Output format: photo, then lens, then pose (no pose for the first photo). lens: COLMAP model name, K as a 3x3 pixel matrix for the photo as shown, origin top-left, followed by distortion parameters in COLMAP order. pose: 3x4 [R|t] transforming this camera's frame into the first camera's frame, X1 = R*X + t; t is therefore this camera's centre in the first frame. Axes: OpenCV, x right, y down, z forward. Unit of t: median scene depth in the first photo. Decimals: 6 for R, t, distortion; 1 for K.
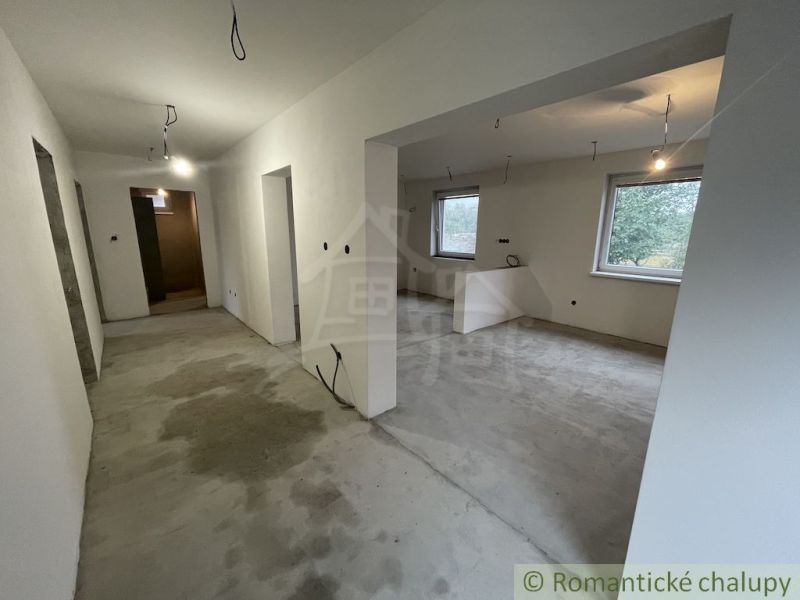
lens RADIAL K [[324.2, 0, 403.0], [0, 324.2, 298.7], [0, 0, 1]] dist [-0.002807, 0.000511]
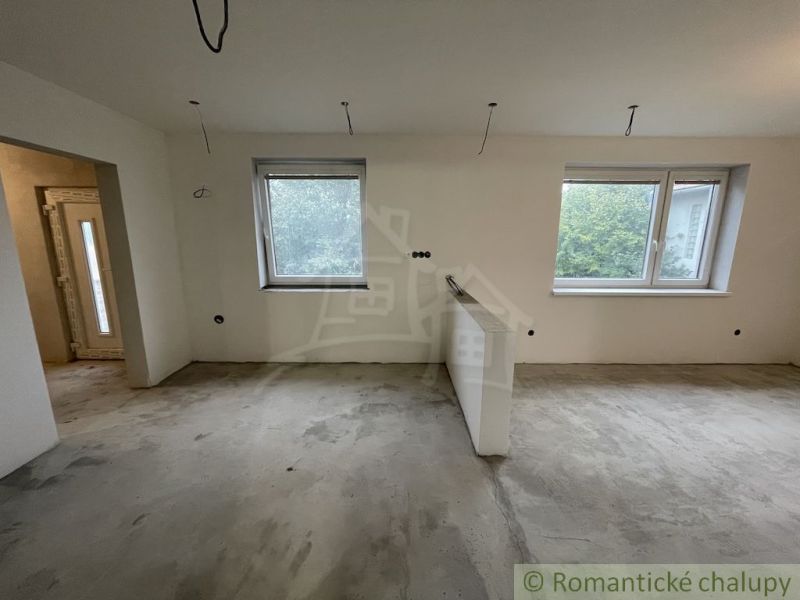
lens RADIAL K [[324.2, 0, 399.6], [0, 324.2, 300.0], [0, 0, 1]] dist [-0.002807, 0.000511]
pose [[0.651056, -0.153189, 0.743410, -0.301432], [0.161896, 0.984910, 0.061169, -0.219308], [-0.741563, 0.080530, 0.666033, 0.999828]]
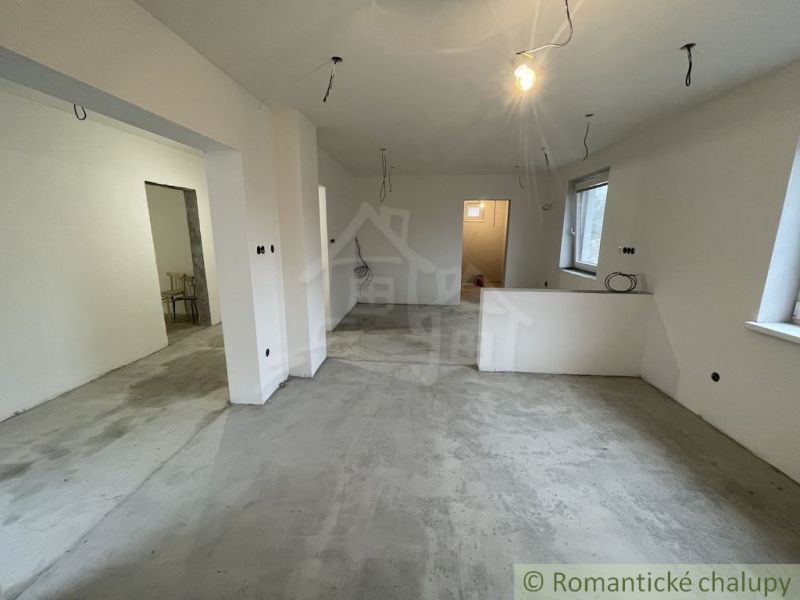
lens RADIAL K [[324.2, 0, 401.2], [0, 324.2, 301.2], [0, 0, 1]] dist [-0.002807, 0.000511]
pose [[0.706113, 0.143512, -0.693403, 0.715045], [-0.147923, 0.987537, 0.053754, -0.081597], [0.692476, 0.064614, 0.718542, 0.412172]]
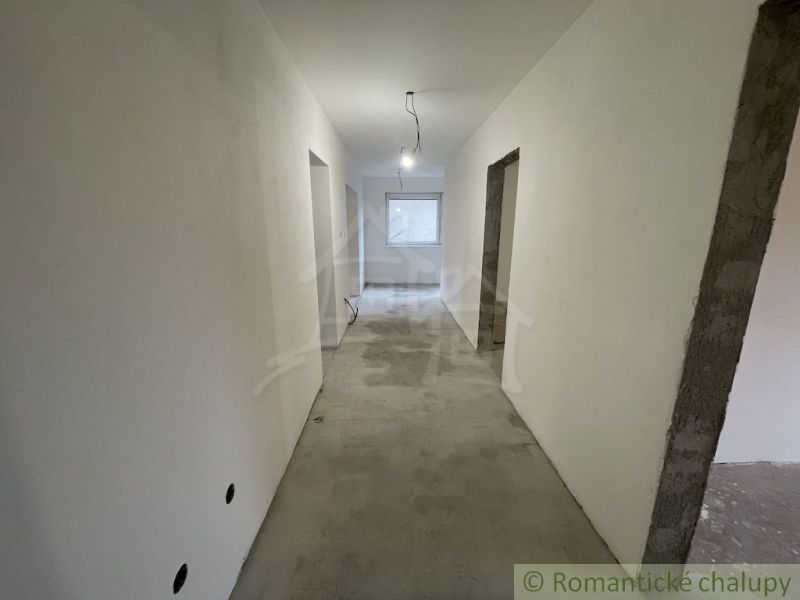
lens RADIAL K [[324.2, 0, 398.7], [0, 324.2, 299.4], [0, 0, 1]] dist [-0.002807, 0.000511]
pose [[-0.773559, -0.150828, 0.615514, -1.084526], [0.130238, 0.912696, 0.387330, -0.331310], [-0.620197, 0.379786, -0.686381, 1.502101]]
